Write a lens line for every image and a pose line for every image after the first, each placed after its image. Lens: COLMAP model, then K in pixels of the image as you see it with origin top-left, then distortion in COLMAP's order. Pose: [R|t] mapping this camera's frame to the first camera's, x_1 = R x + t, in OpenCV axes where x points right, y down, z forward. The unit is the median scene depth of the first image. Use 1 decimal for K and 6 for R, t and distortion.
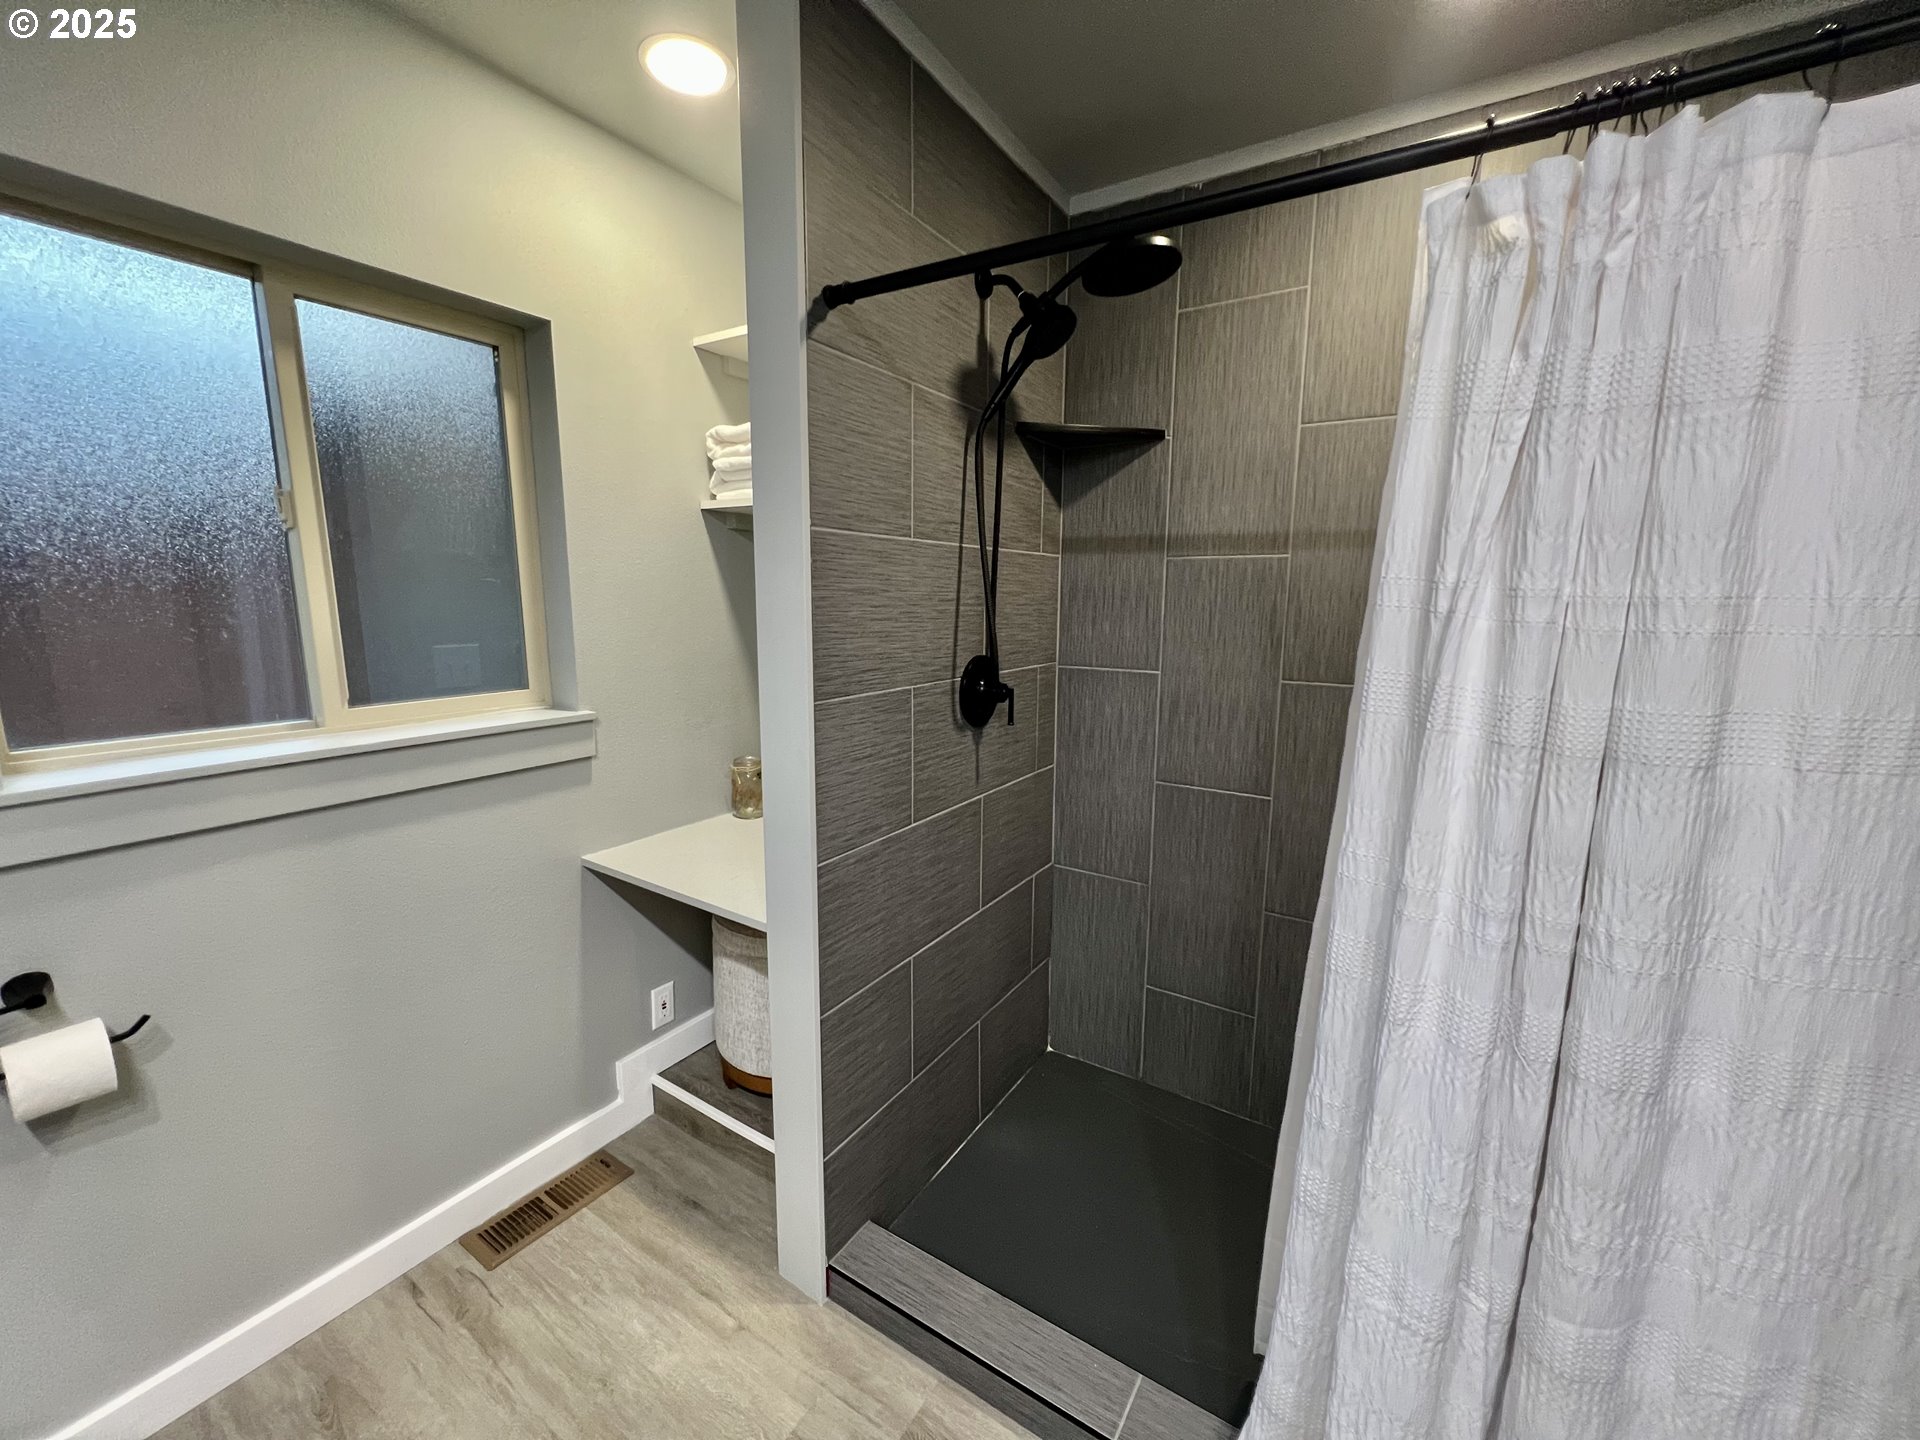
lens RADIAL K [[767.3, 0, 963.8], [0, 767.3, 717.9], [0, 0, 1]] dist [-0.000160, -0.000623]
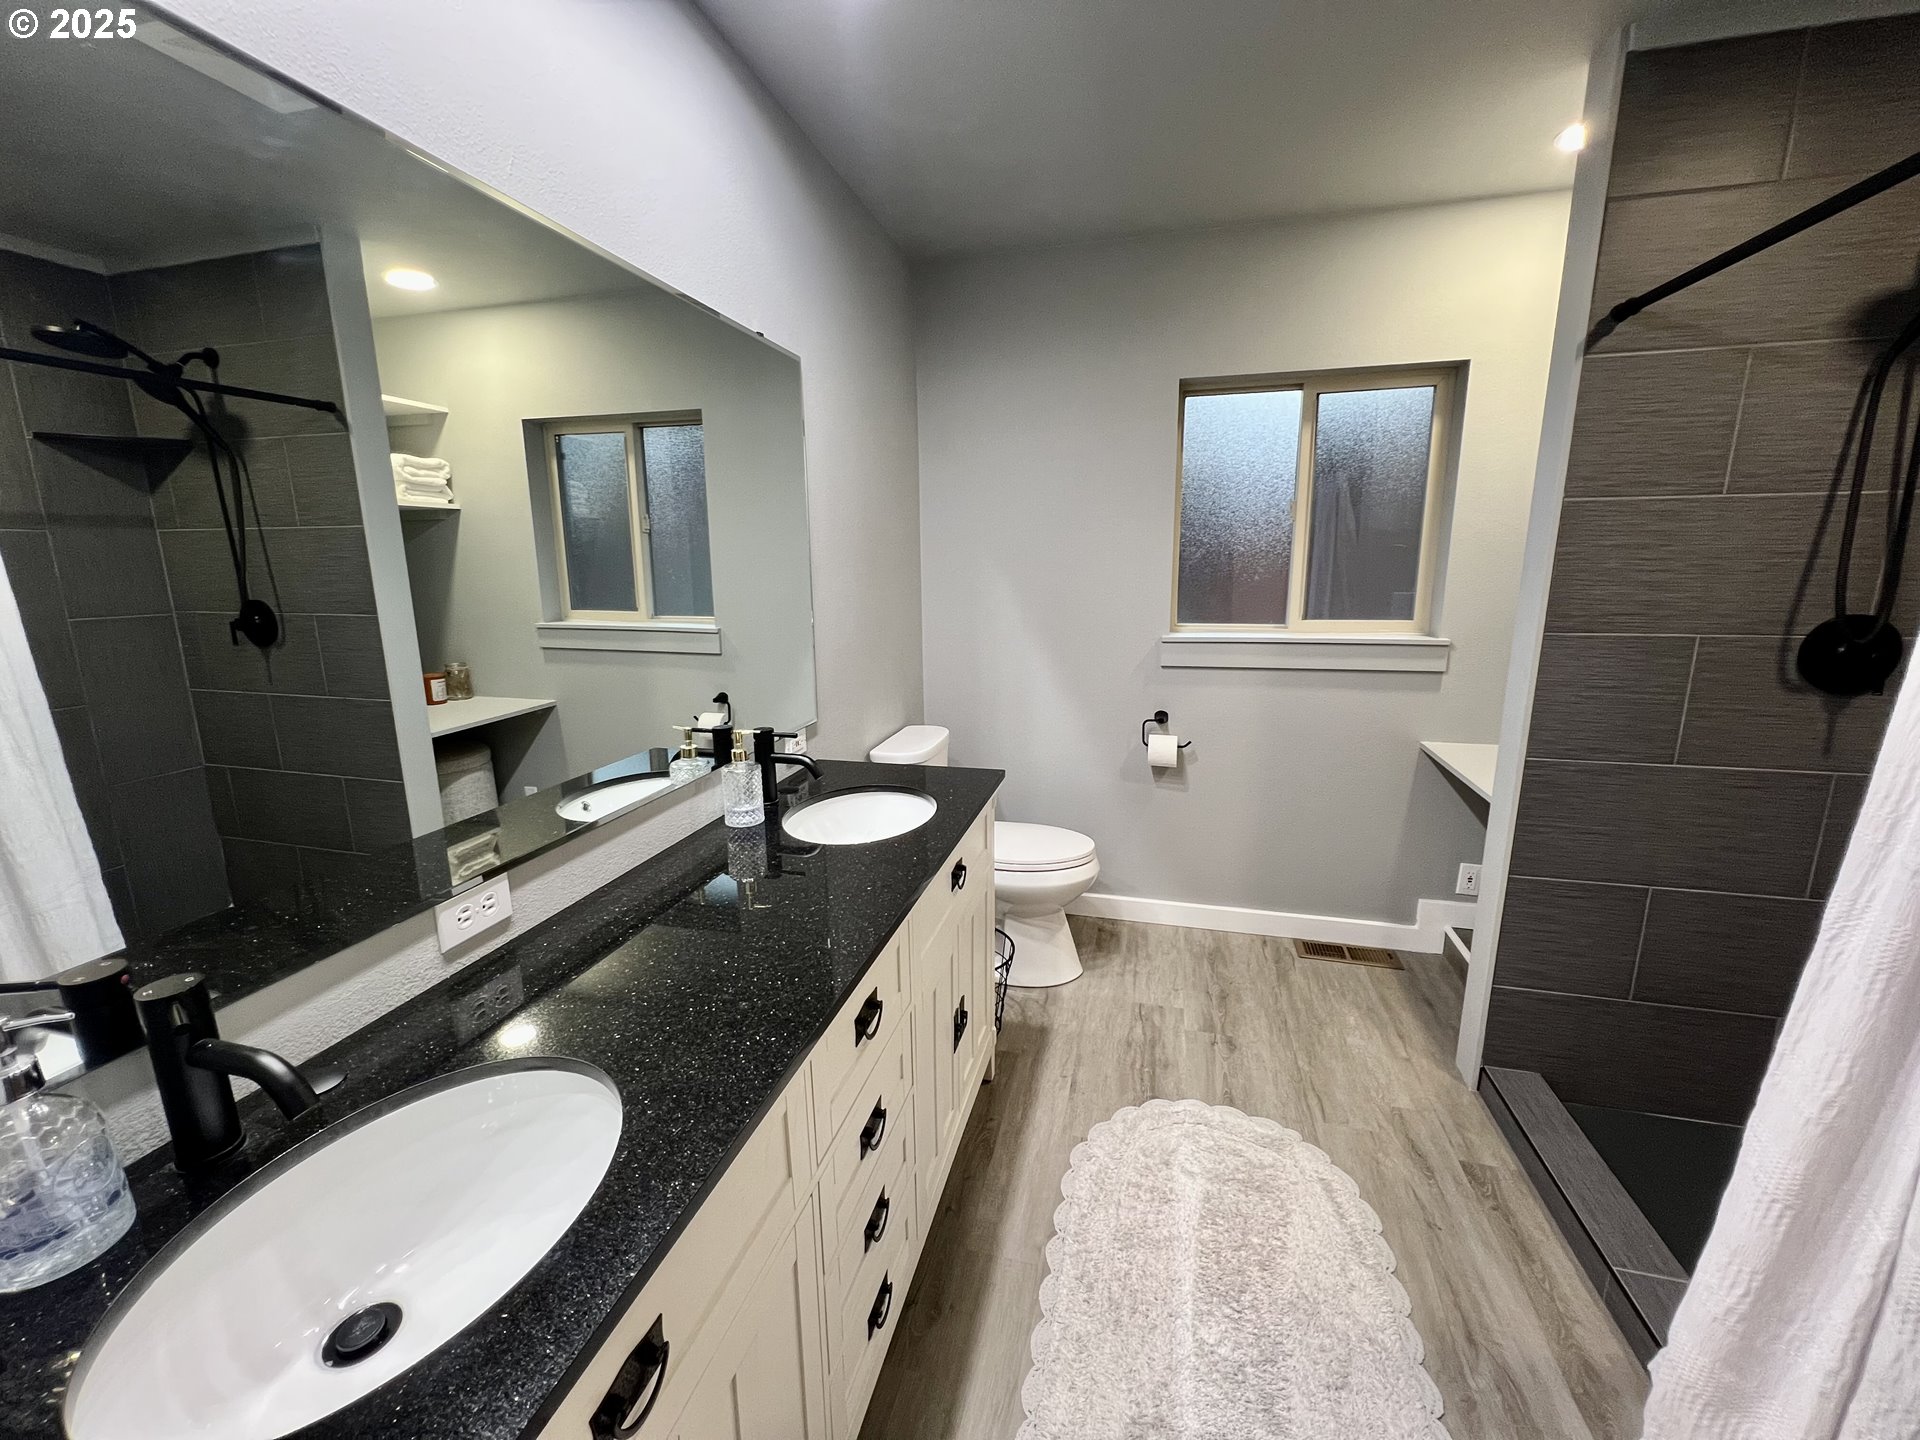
lens RADIAL K [[767.3, 0, 961.2], [0, 767.3, 717.4], [0, 0, 1]] dist [-0.000160, -0.000623]
pose [[0.313510, 0.180939, -0.932187, 0.622540], [-0.138711, 0.979875, 0.143544, 0.059855], [0.939399, 0.084302, 0.332299, -0.306098]]
